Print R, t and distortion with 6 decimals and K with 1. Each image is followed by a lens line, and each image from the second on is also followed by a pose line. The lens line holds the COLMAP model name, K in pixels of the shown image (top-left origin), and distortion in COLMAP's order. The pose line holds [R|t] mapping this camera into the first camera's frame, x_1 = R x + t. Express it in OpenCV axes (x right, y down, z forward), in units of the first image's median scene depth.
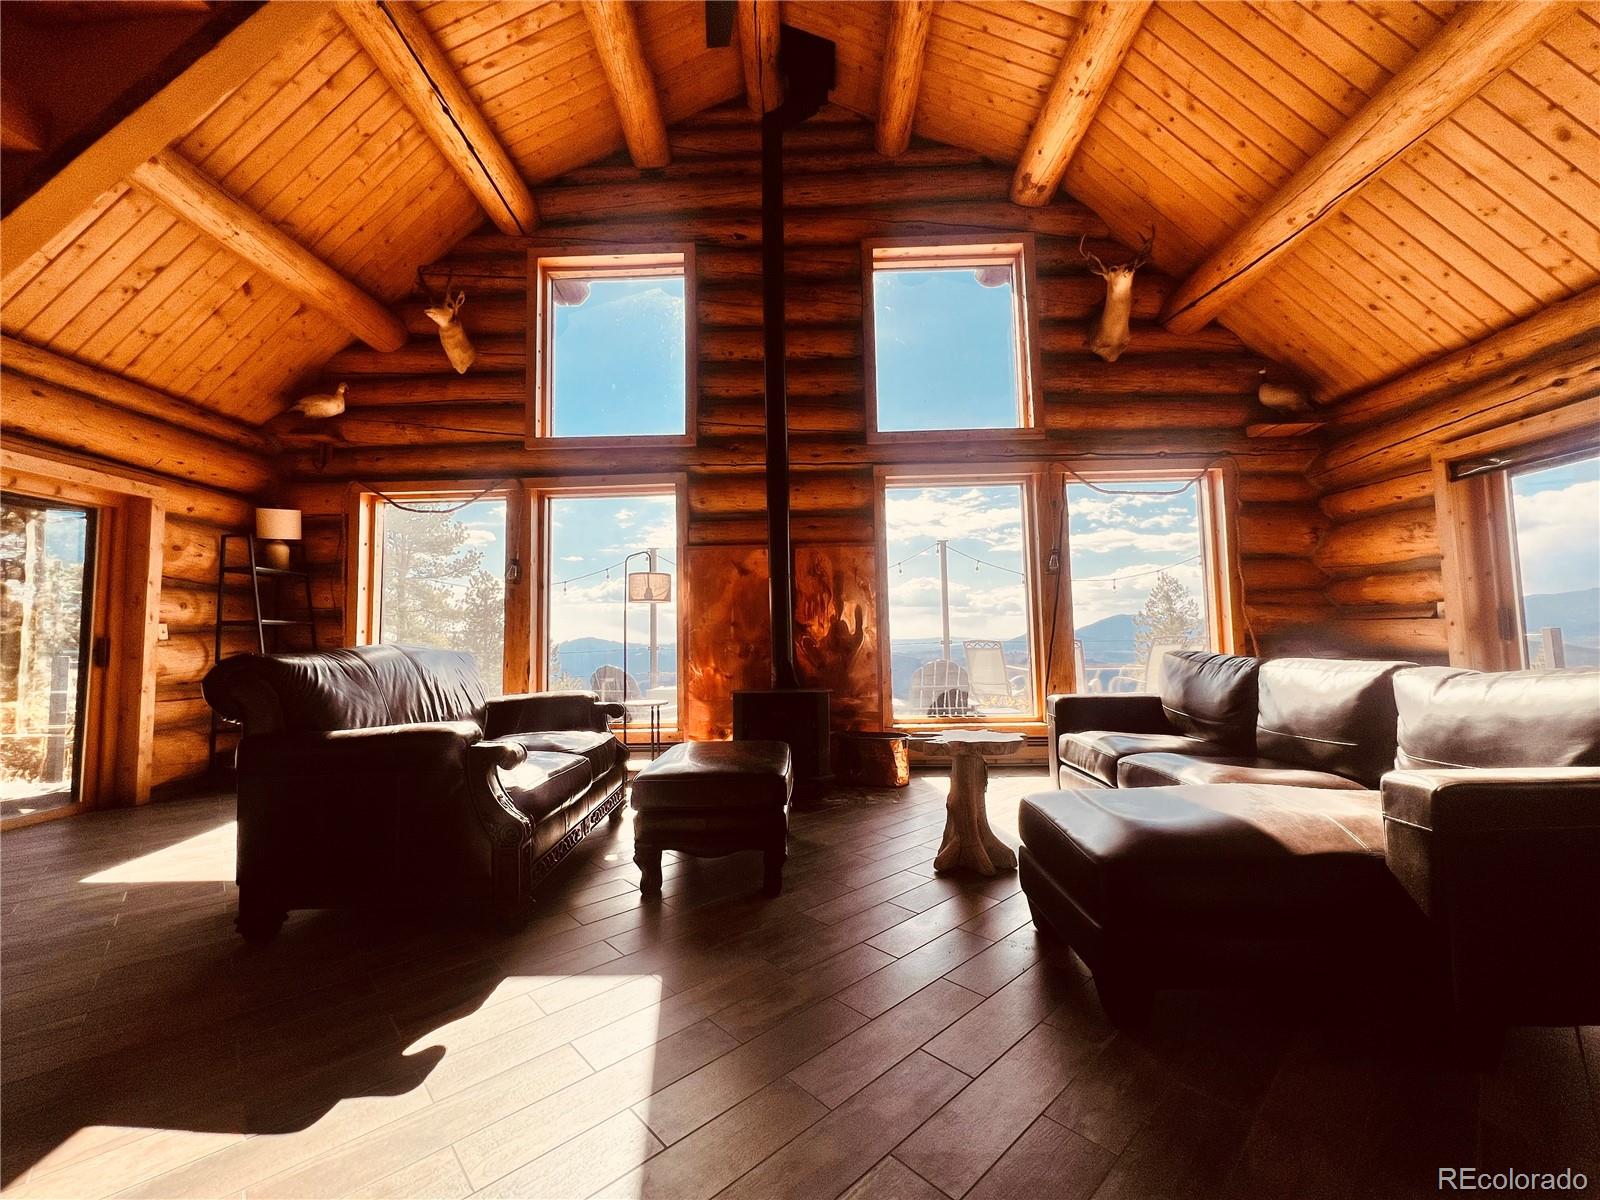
lens RADIAL K [[638.4, 0, 794.6], [0, 638.4, 596.8], [0, 0, 1]] dist [-0.000378, 0.000160]
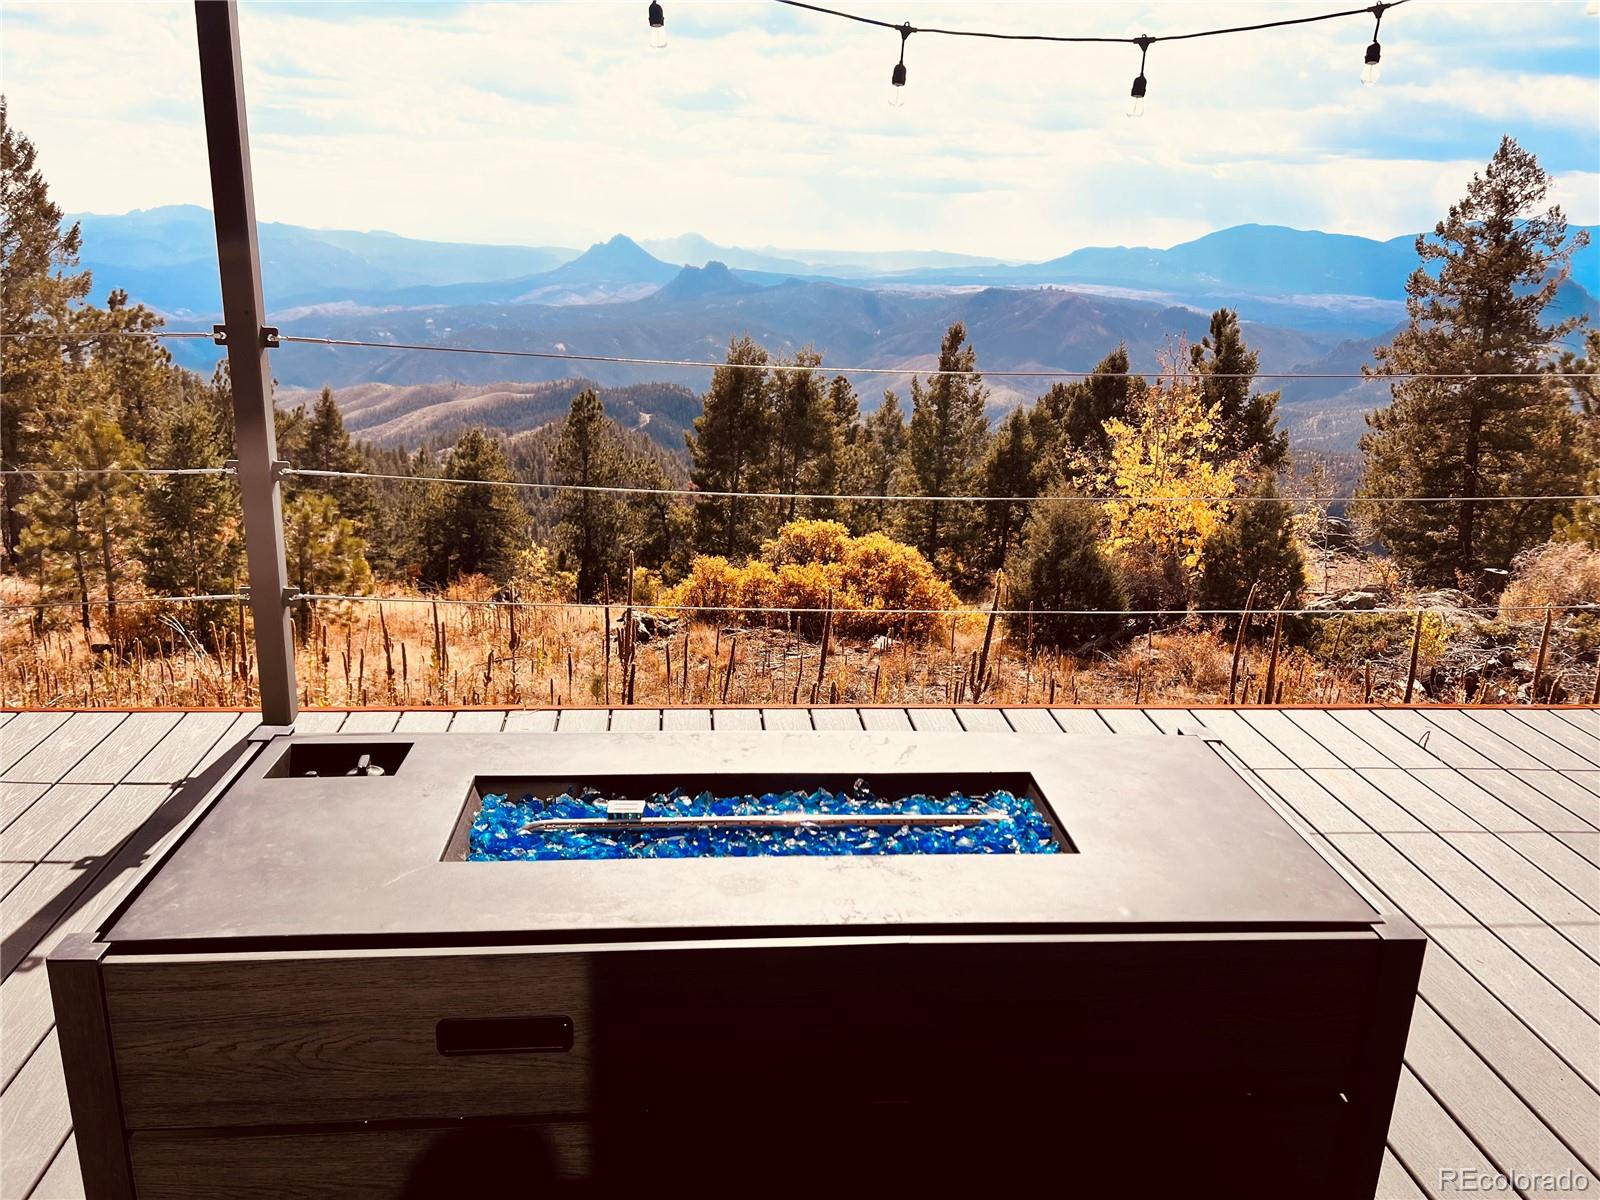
lens RADIAL K [[1208.3, 0, 795.9], [0, 1208.3, 591.8], [0, 0, 1]] dist [0.036103, -0.026396]
pose [[0.989910, 0.016822, 0.140698, -0.197472], [-0.063639, 0.939935, 0.335368, 0.041565], [-0.126606, -0.340938, 0.931521, 1.137955]]
